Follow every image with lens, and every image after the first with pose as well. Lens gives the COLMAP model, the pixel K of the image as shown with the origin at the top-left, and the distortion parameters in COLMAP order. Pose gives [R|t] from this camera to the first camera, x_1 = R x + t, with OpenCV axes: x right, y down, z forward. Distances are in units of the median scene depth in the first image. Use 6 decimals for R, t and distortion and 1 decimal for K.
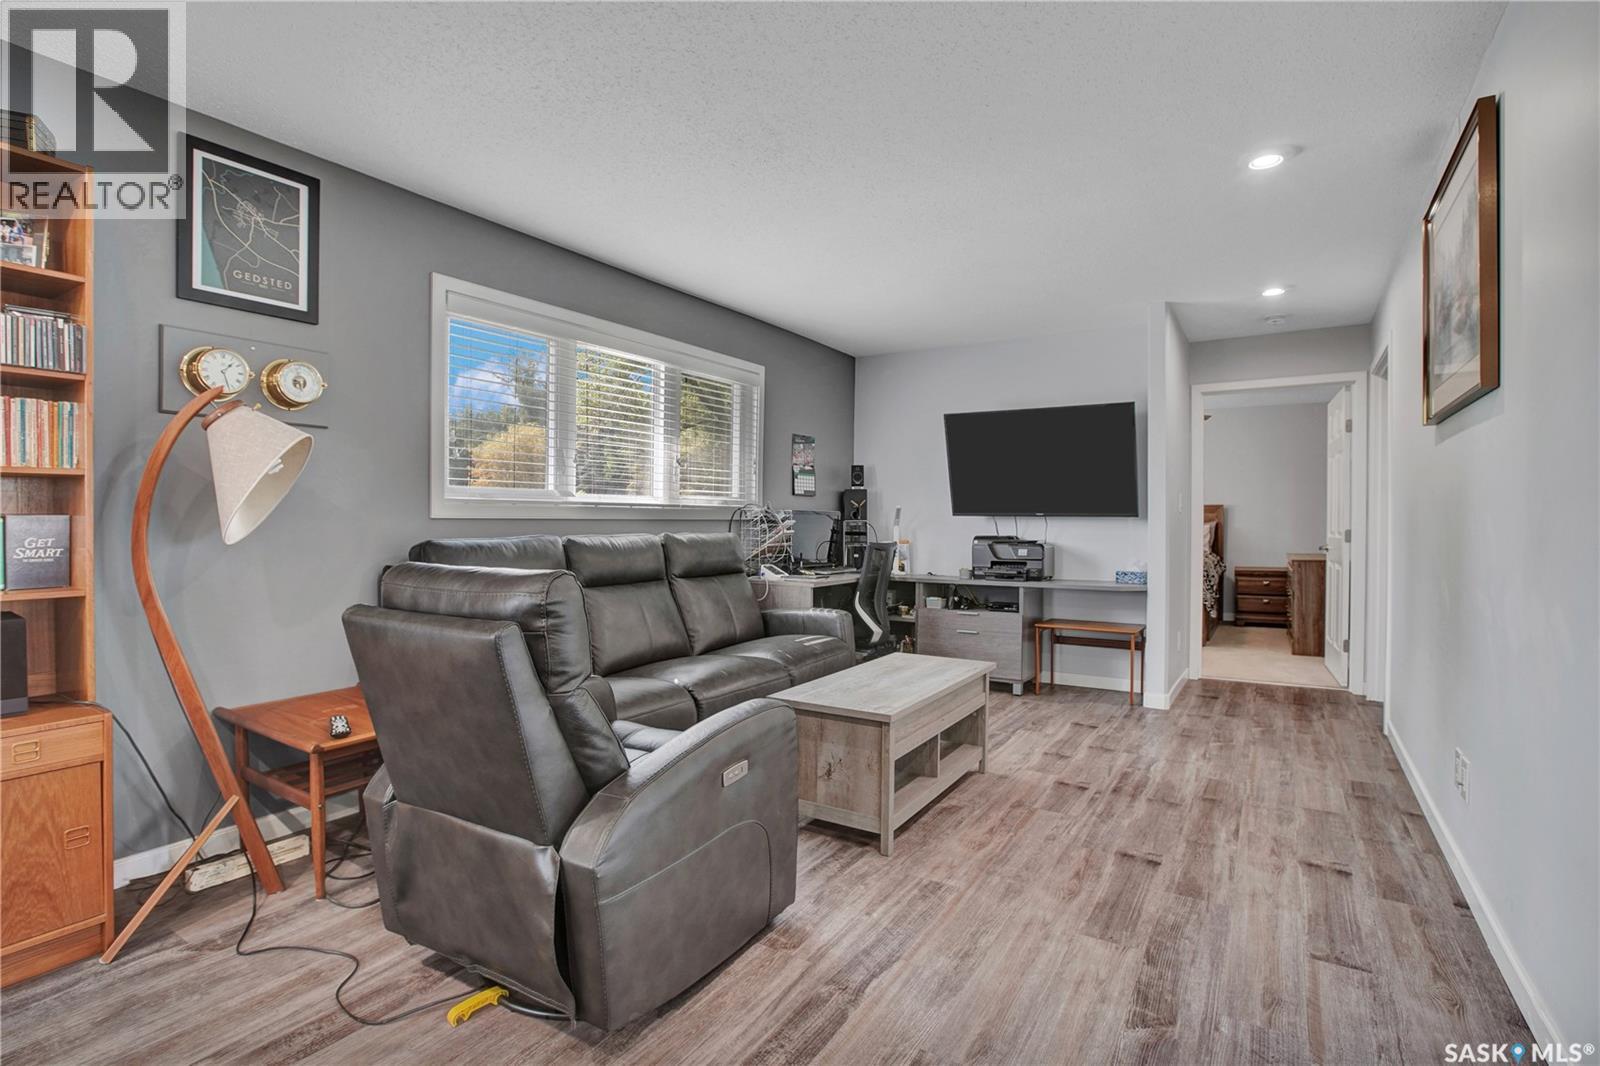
lens RADIAL K [[771.5, 0, 802.2], [0, 771.5, 530.9], [0, 0, 1]] dist [-0.008273, 0.001997]
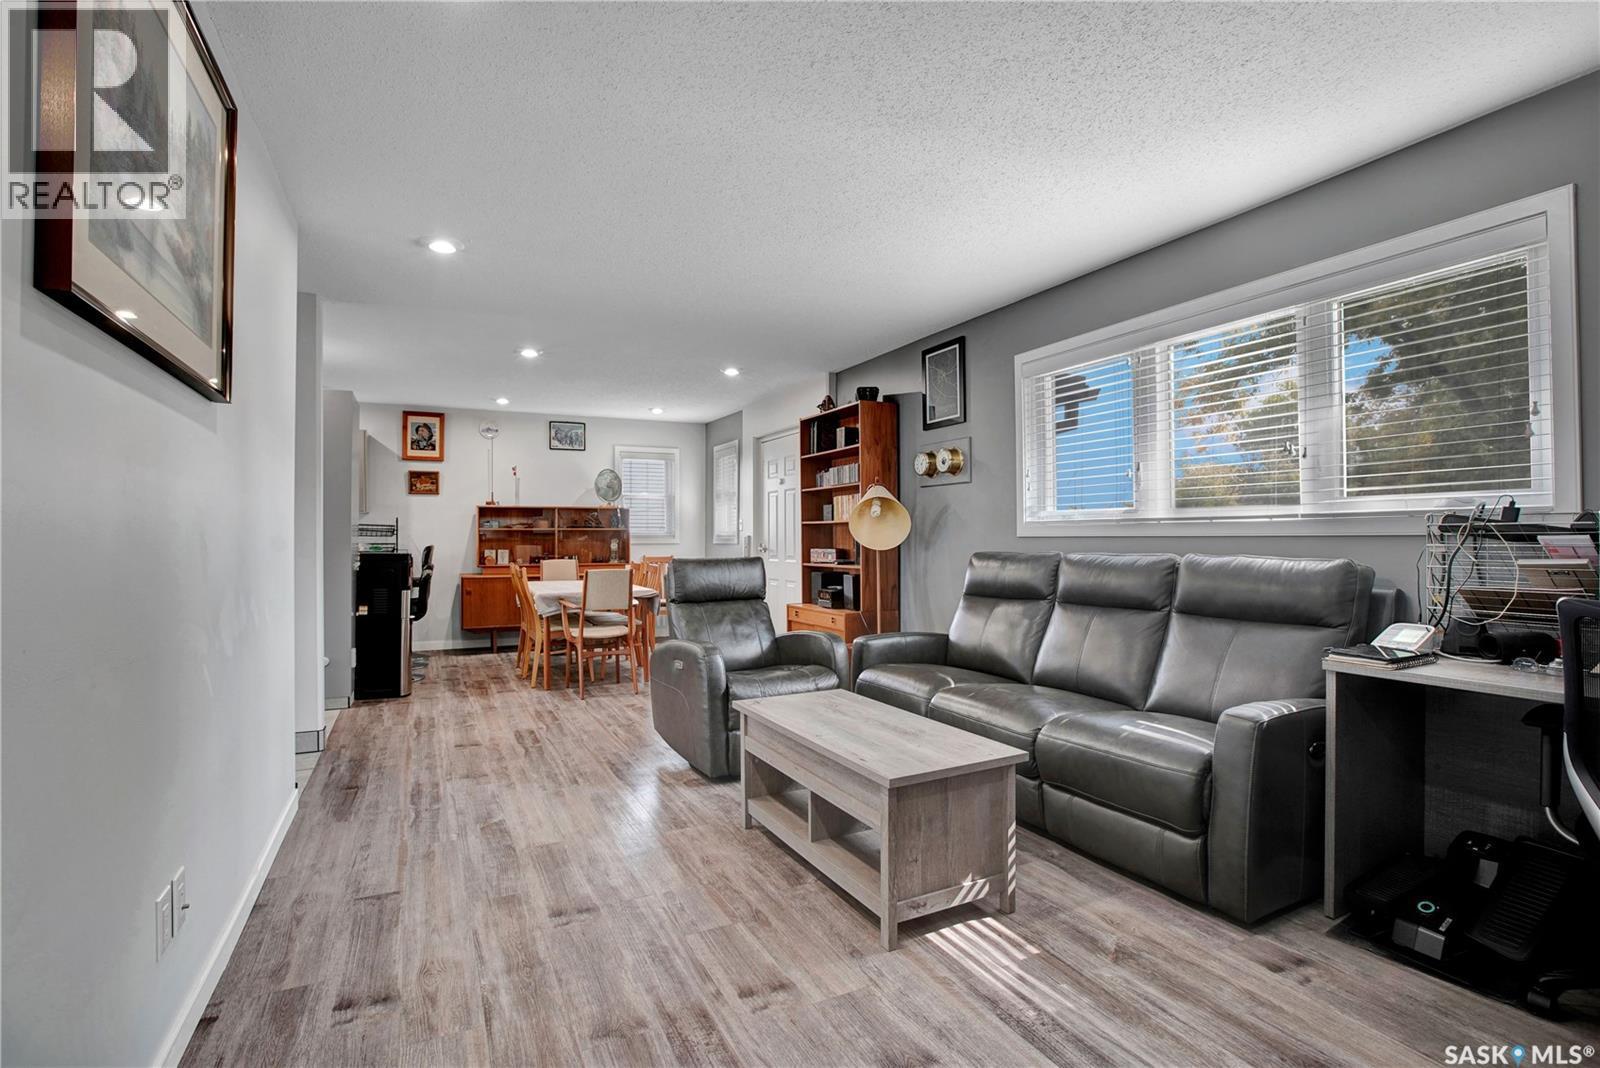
lens RADIAL K [[771.5, 0, 794.8], [0, 771.5, 528.4], [0, 0, 1]] dist [-0.008273, 0.001997]
pose [[-0.535549, -0.015844, -0.844356, 1.074751], [-0.003904, 0.999860, -0.016286, -0.008026], [0.844495, -0.005426, -0.535536, 1.719294]]
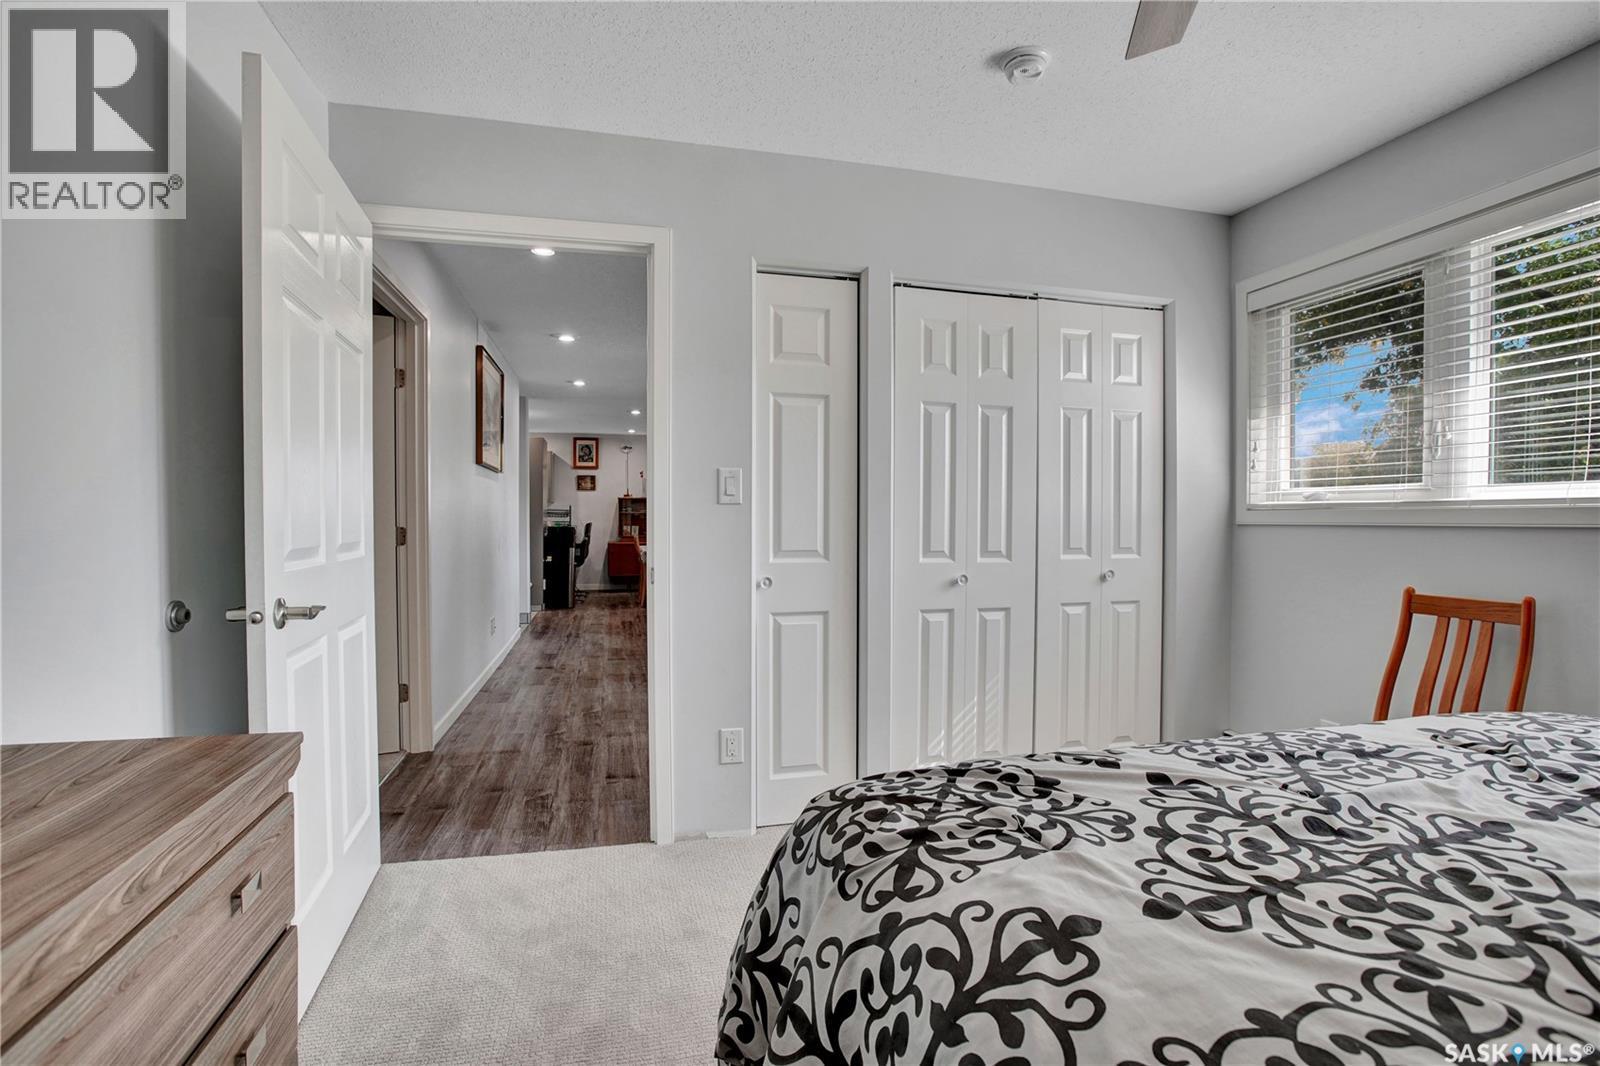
lens RADIAL K [[771.5, 0, 811.5], [0, 771.5, 531.8], [0, 0, 1]] dist [-0.008273, 0.001997]
pose [[-0.687216, 0.001611, -0.726451, 1.599796], [-0.012143, 0.999832, 0.013705, -0.010849], [0.726351, 0.018239, -0.687081, 2.753269]]
